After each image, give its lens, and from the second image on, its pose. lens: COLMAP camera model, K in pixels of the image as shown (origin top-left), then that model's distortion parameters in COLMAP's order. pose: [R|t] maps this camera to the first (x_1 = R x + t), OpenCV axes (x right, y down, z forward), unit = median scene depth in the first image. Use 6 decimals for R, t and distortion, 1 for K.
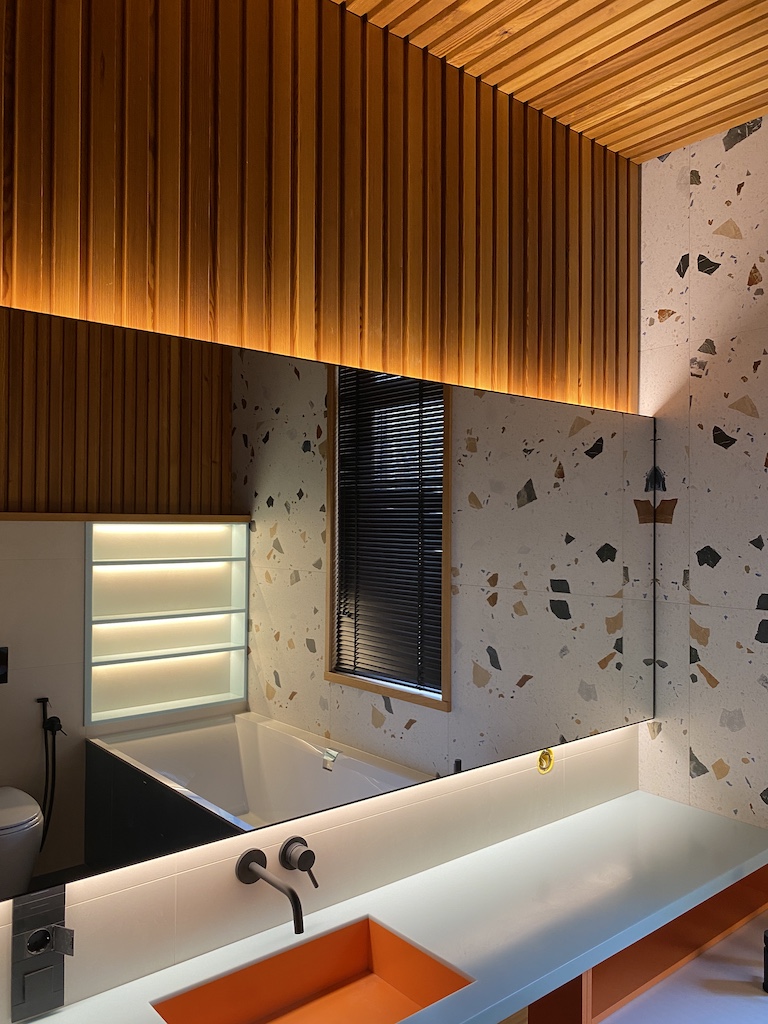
lens RADIAL K [[781.4, 0, 379.3], [0, 781.4, 513.1], [0, 0, 1]] dist [0.032234, -0.034412]
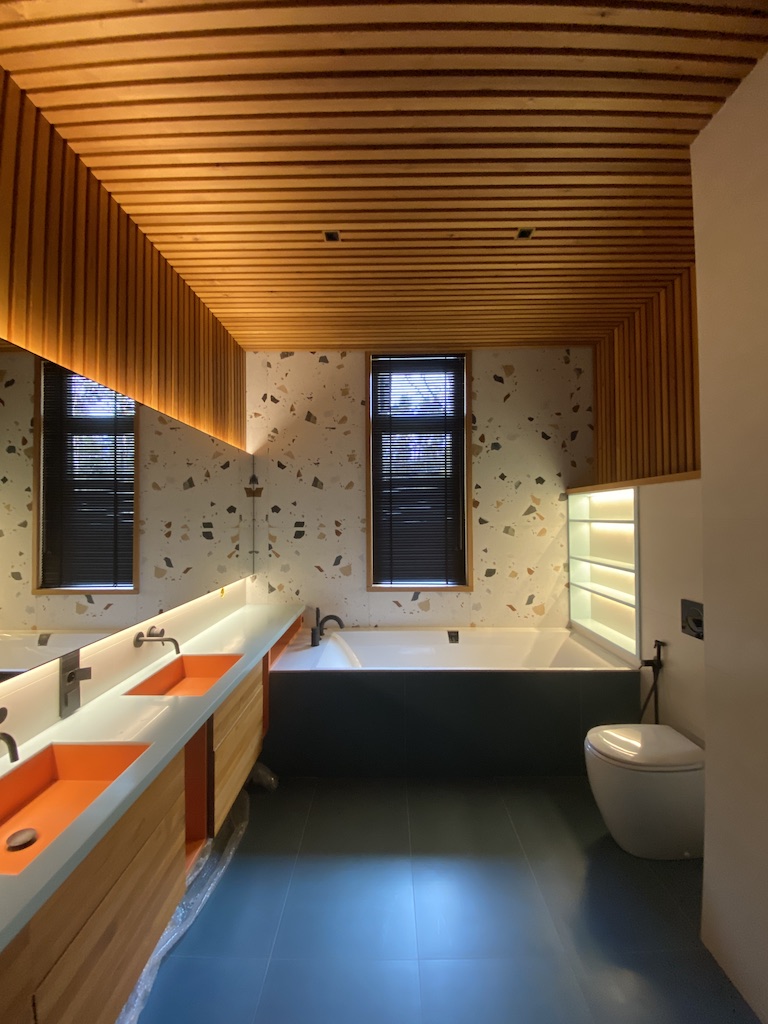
lens RADIAL K [[416.6, 0, 391.8], [0, 416.6, 510.0], [0, 0, 1]] dist [-0.003541, -0.003083]
pose [[0.627302, 0.004565, 0.778762, -0.372125], [-0.002021, 0.999989, -0.004234, 0.054098], [-0.778773, 0.001082, 0.627305, -0.165612]]
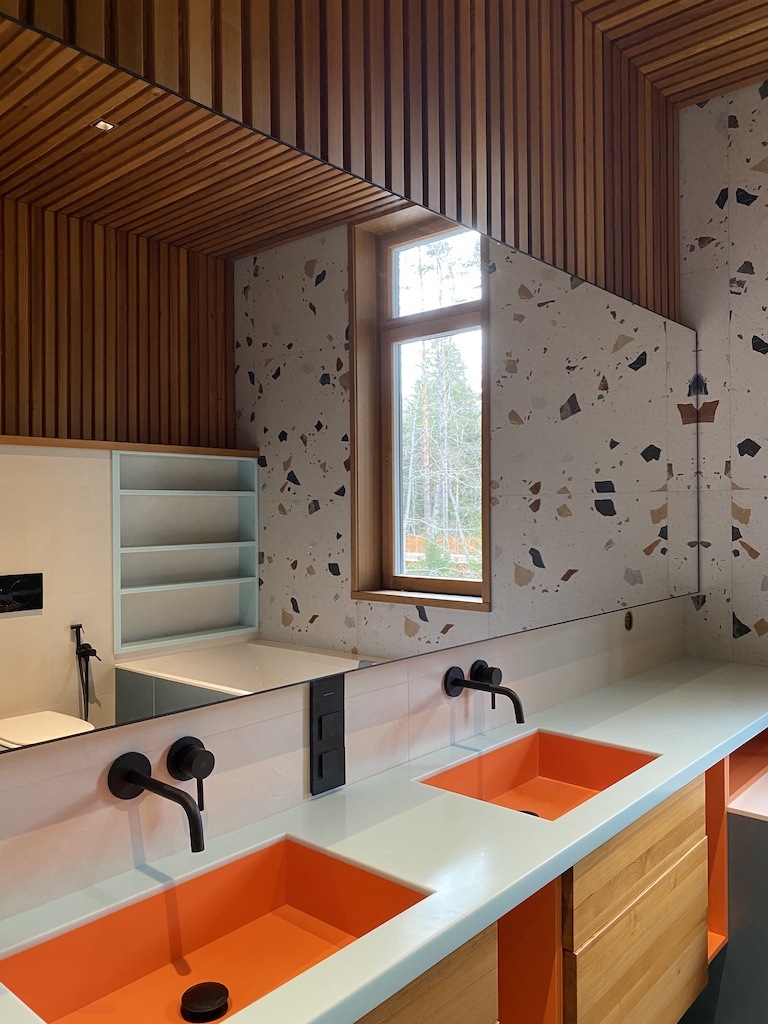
lens RADIAL K [[781.4, 0, 383.3], [0, 781.4, 514.4], [0, 0, 1]] dist [0.032234, -0.034412]
pose [[0.987190, -0.016641, 0.158679, -0.264039], [0.013589, 0.999702, 0.020299, 0.106193], [-0.158969, -0.017882, 0.987122, -0.062387]]
